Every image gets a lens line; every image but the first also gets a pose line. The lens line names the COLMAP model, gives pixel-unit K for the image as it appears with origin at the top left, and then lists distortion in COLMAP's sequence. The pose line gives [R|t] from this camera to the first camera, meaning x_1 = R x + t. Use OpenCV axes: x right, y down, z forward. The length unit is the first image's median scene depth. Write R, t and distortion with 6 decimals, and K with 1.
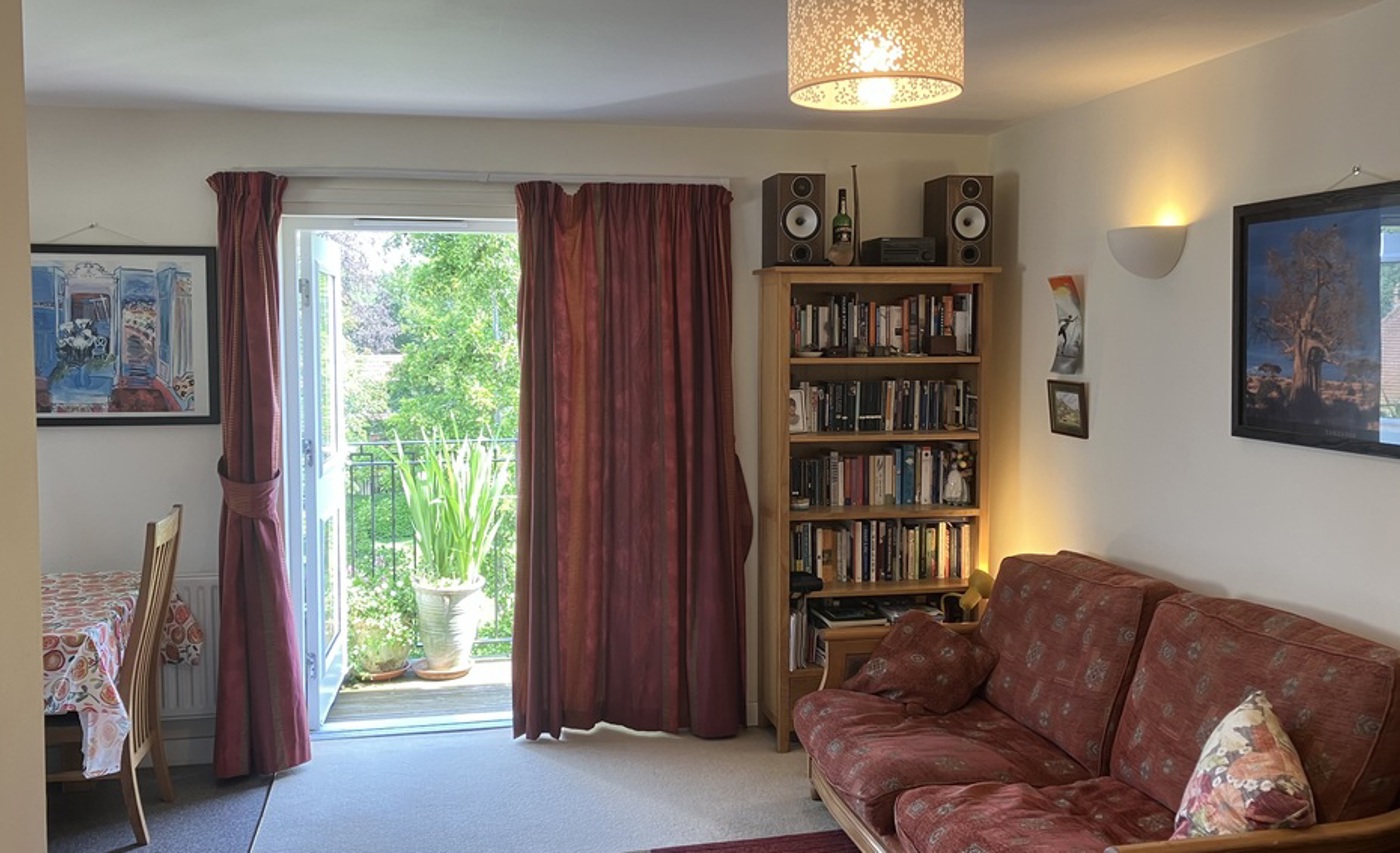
lens RADIAL K [[1264.7, 0, 701.8], [0, 1264.7, 400.7], [0, 0, 1]] dist [-0.000215, -0.004892]
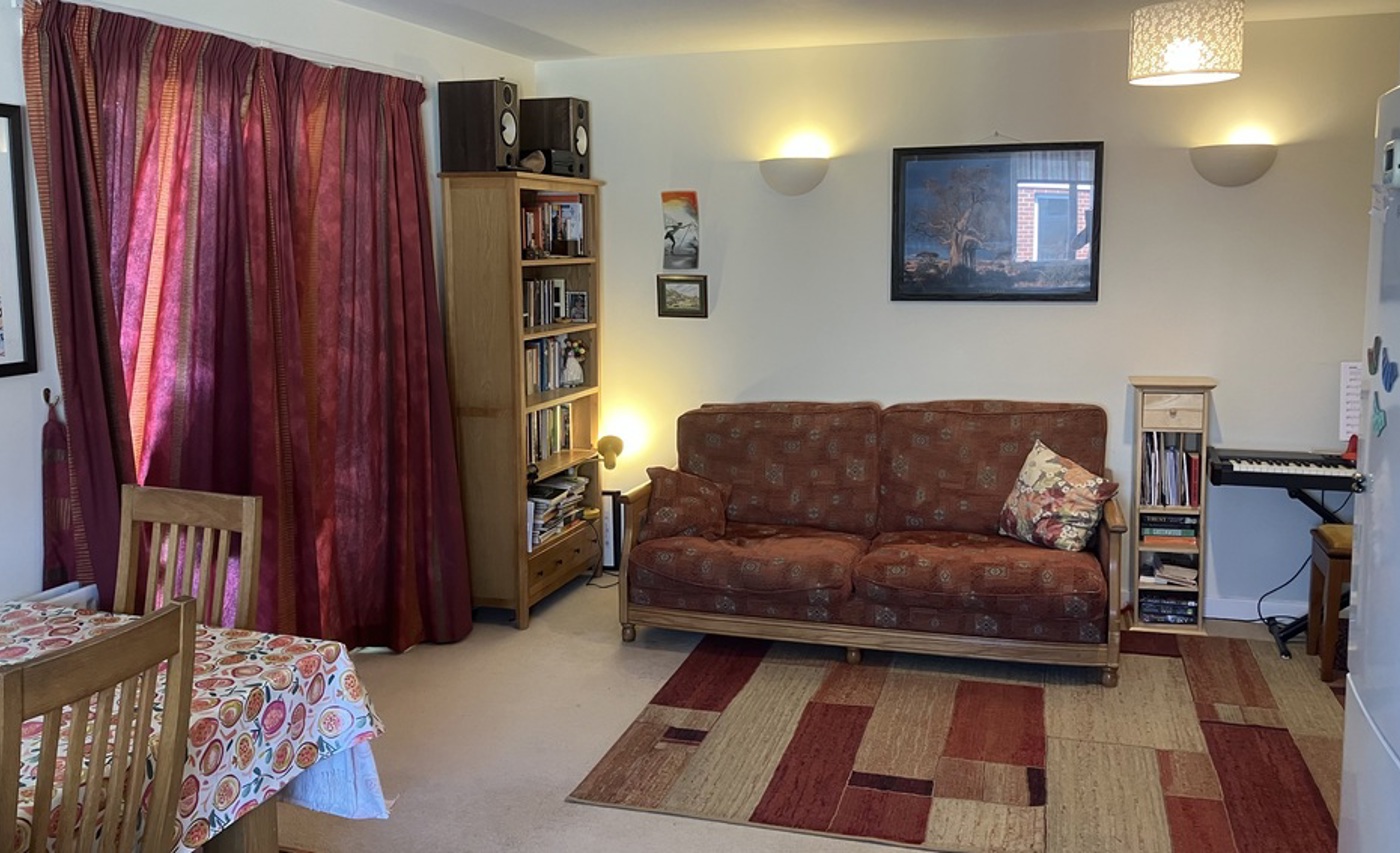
lens RADIAL K [[1235.9, 0, 692.0], [0, 1235.9, 420.2], [0, 0, 1]] dist [0.088822, -0.174640]
pose [[0.487659, -0.128885, 0.863468, -0.810181], [0.059687, 0.991651, 0.114309, -0.011877], [-0.870991, -0.004206, 0.491280, 0.375746]]
